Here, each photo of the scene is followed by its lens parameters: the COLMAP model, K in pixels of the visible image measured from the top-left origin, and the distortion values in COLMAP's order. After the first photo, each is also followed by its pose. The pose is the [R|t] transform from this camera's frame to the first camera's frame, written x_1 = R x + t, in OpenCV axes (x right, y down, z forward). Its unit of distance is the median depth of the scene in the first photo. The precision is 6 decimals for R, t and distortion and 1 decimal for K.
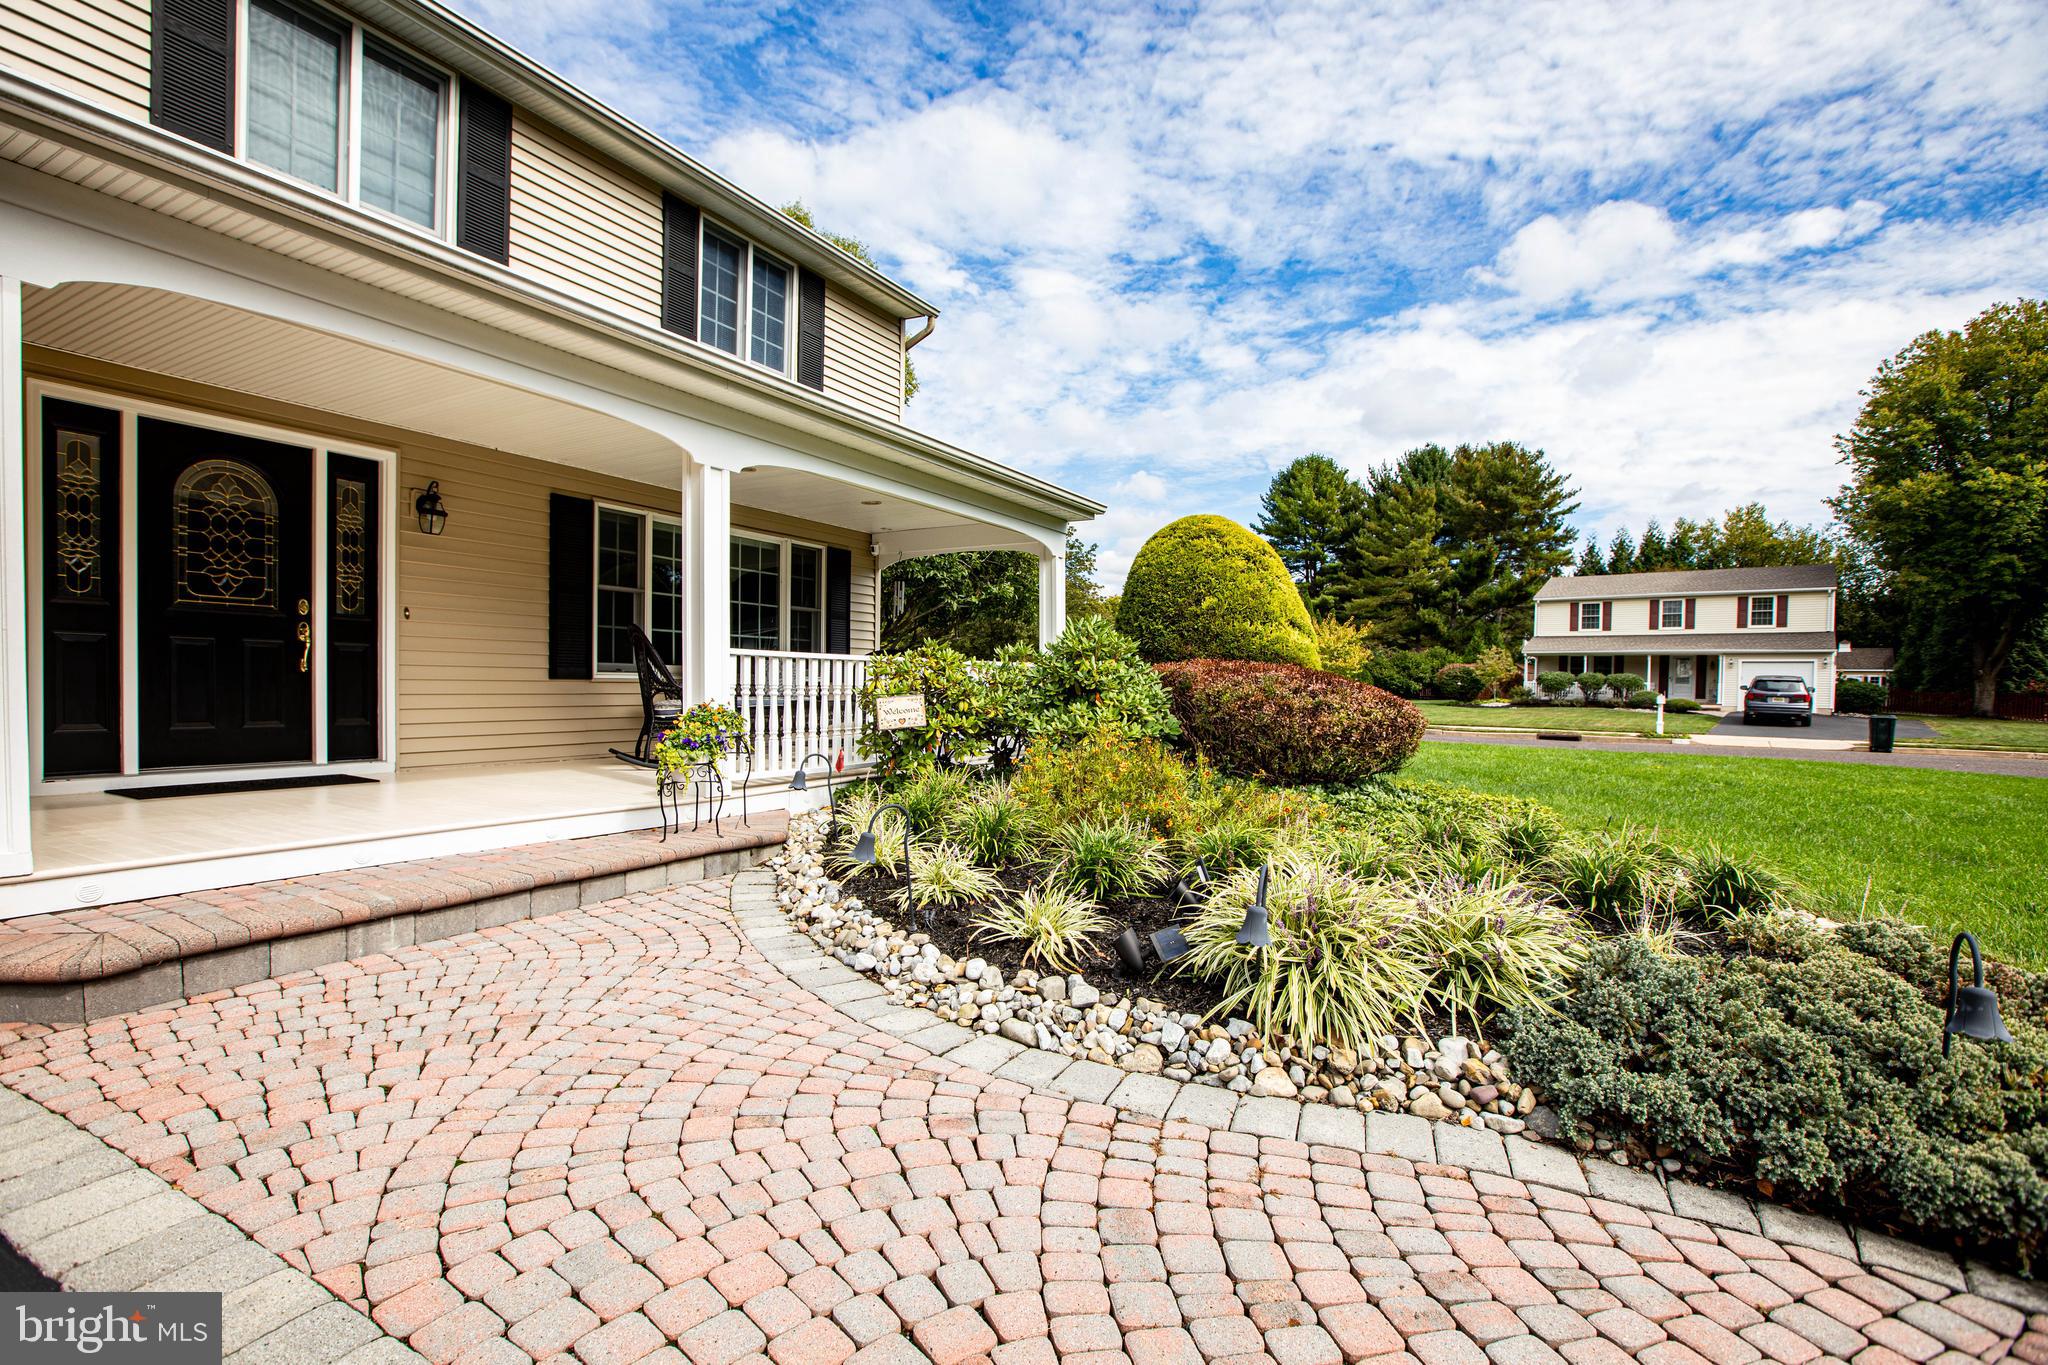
lens RADIAL K [[968.4, 0, 1022.8], [0, 968.4, 688.6], [0, 0, 1]] dist [-0.007820, 0.009308]
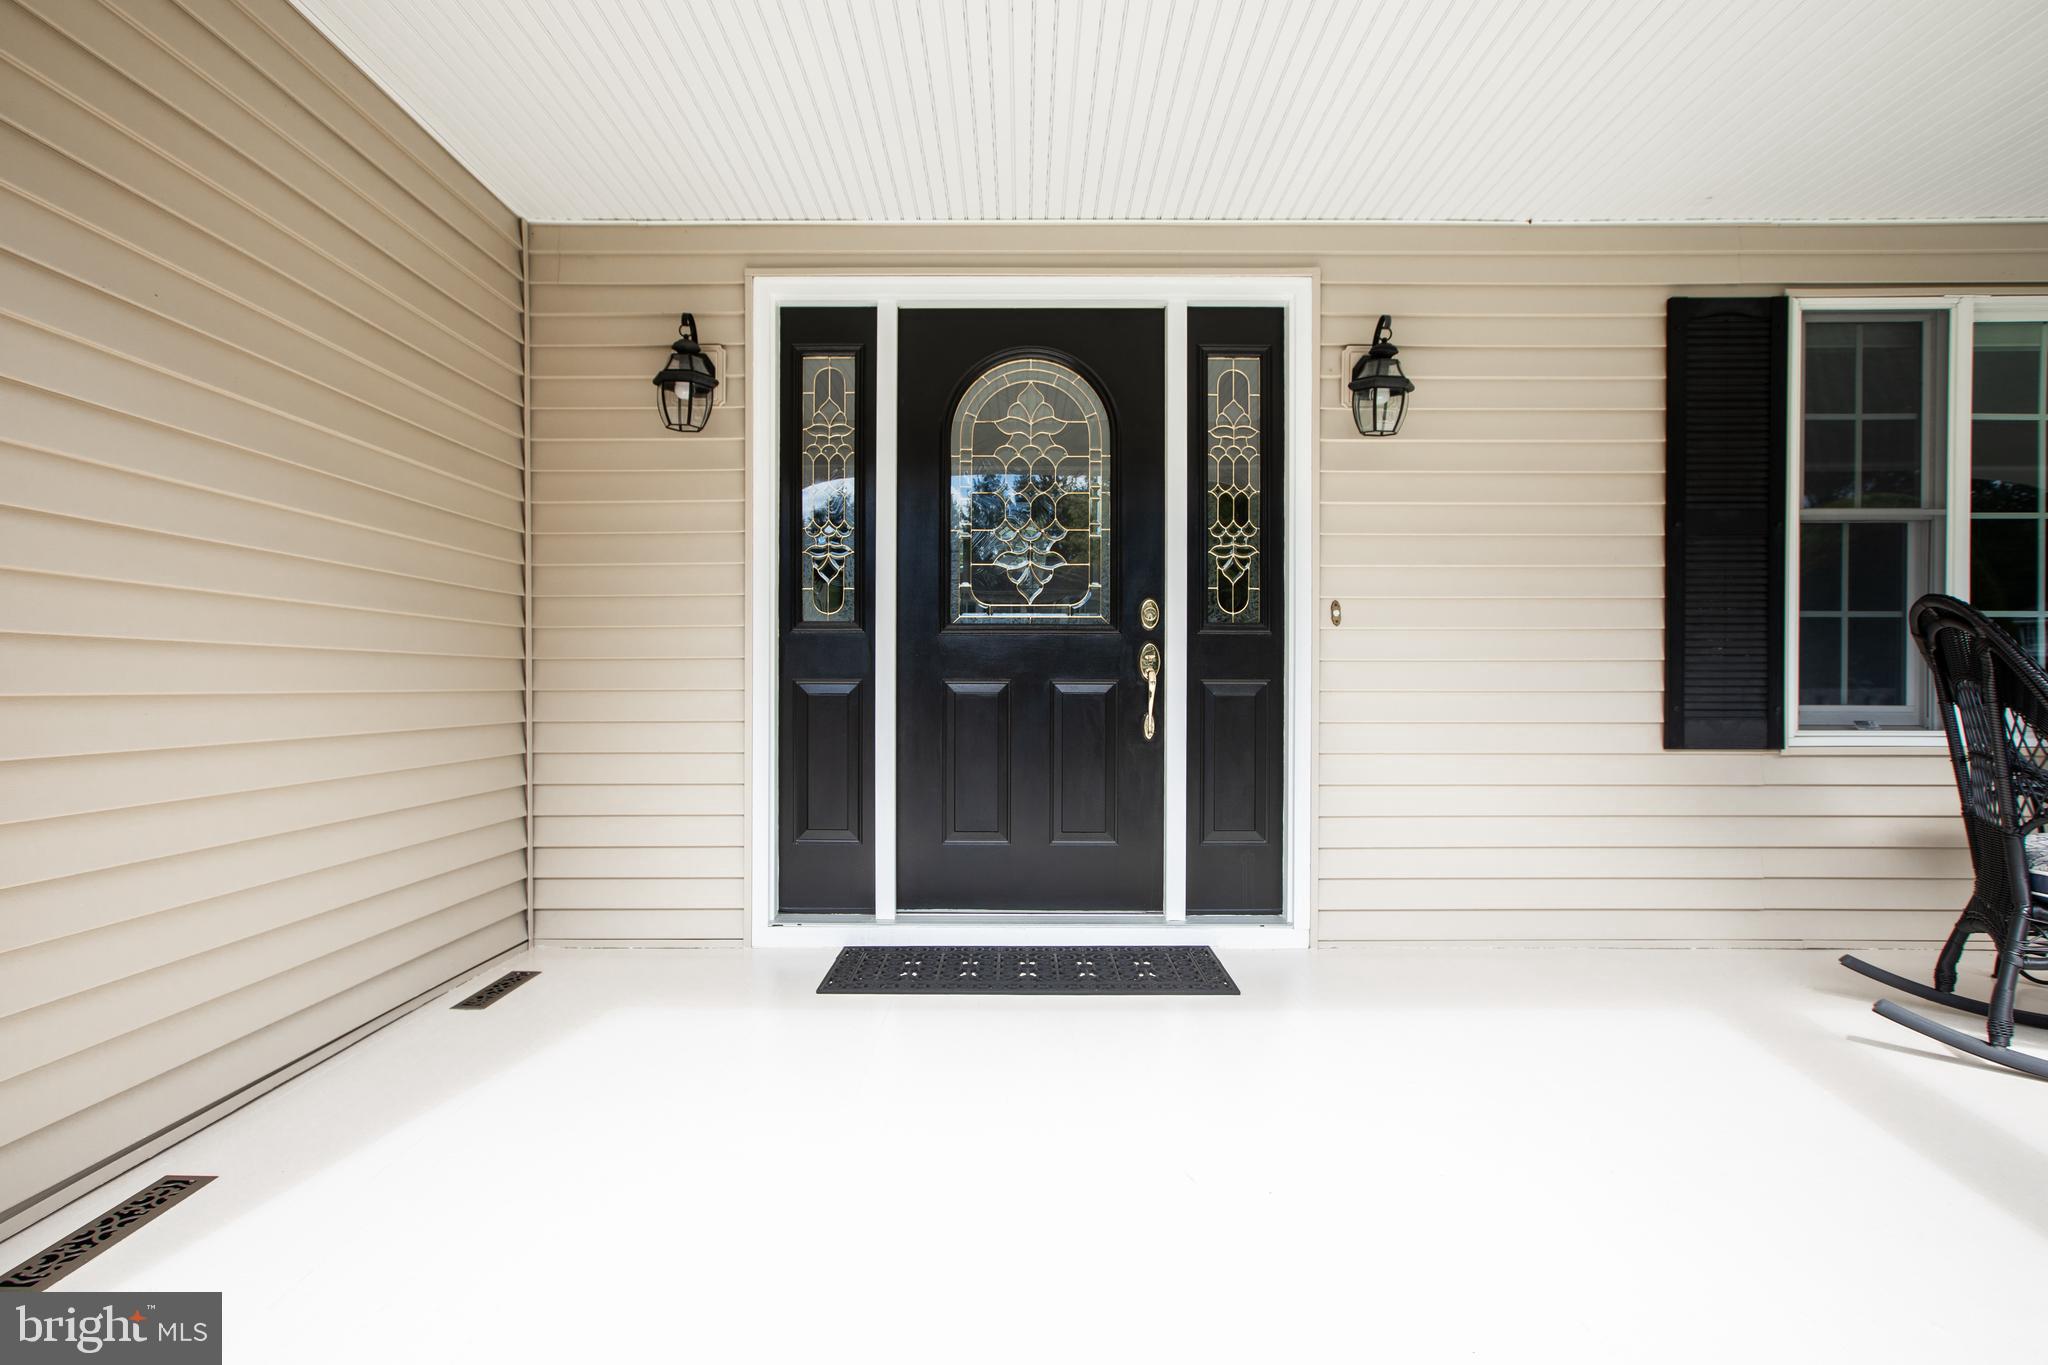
lens RADIAL K [[968.4, 0, 1024.5], [0, 968.4, 693.5], [0, 0, 1]] dist [-0.007820, 0.009308]
pose [[0.482904, -0.000342, -0.875673, -0.239788], [-0.000261, 1.000000, -0.000535, -0.031046], [0.875673, 0.000486, 0.482903, 0.517688]]
